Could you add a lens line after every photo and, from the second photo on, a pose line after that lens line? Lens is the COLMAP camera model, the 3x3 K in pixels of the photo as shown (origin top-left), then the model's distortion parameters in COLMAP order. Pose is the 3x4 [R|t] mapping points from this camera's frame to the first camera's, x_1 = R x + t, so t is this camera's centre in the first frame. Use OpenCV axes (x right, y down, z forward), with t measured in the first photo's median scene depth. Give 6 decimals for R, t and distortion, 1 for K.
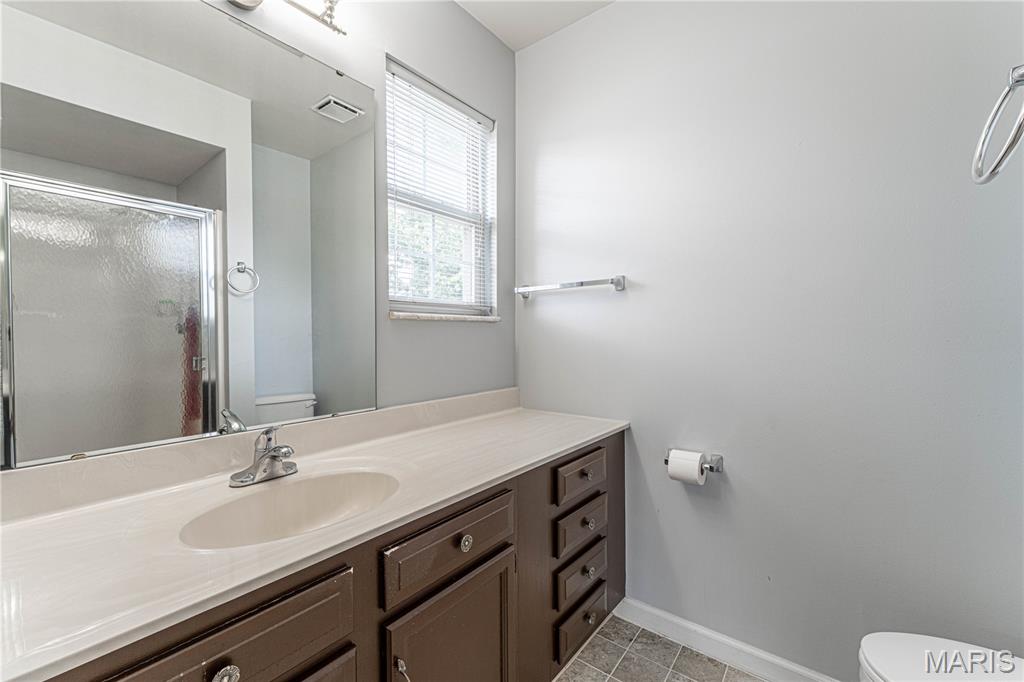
lens RADIAL K [[427.0, 0, 511.6], [0, 427.0, 338.9], [0, 0, 1]] dist [-0.000947, -0.000130]
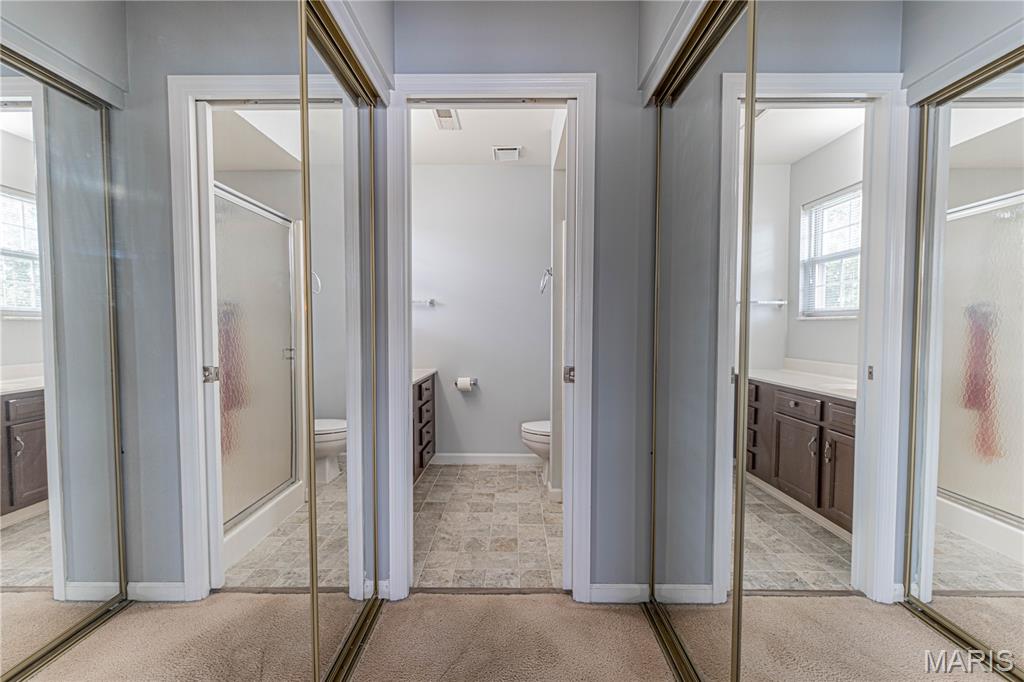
lens RADIAL K [[427.0, 0, 511.8], [0, 427.0, 340.7], [0, 0, 1]] dist [-0.000947, -0.000130]
pose [[0.792604, -0.015472, 0.609541, -0.752680], [0.004064, 0.999790, 0.020092, 0.014322], [-0.609724, -0.013447, 0.792500, -0.940391]]
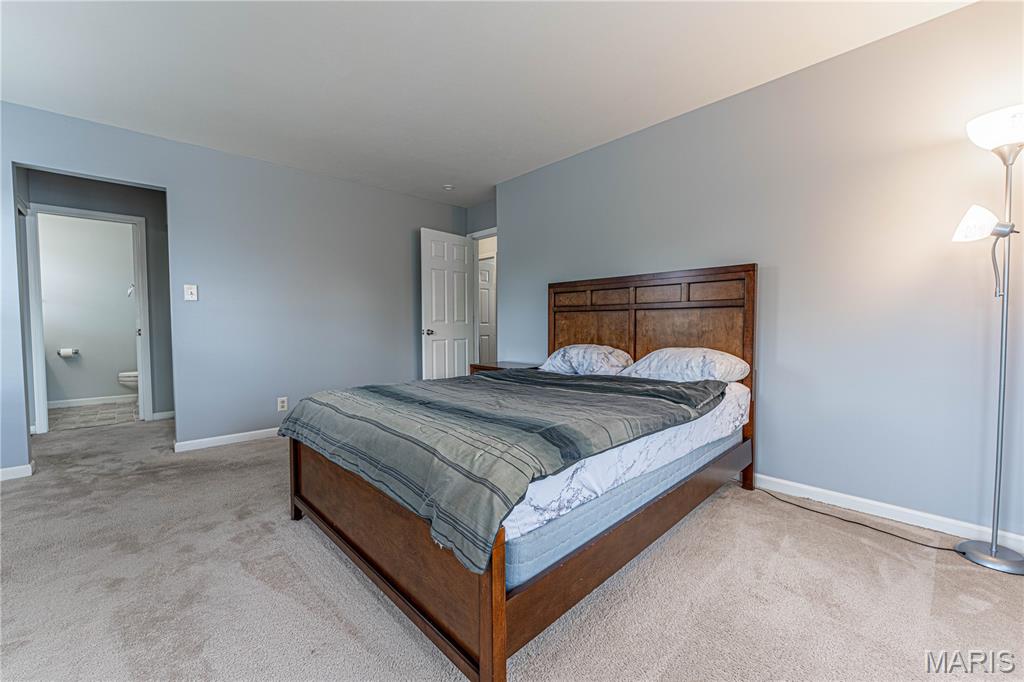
lens RADIAL K [[427.0, 0, 513.0], [0, 427.0, 341.8], [0, 0, 1]] dist [-0.000947, -0.000130]
pose [[0.164360, -0.044003, 0.985418, -2.319870], [0.012567, 0.999017, 0.042514, 0.095633], [-0.986320, 0.005396, 0.164751, -3.044923]]
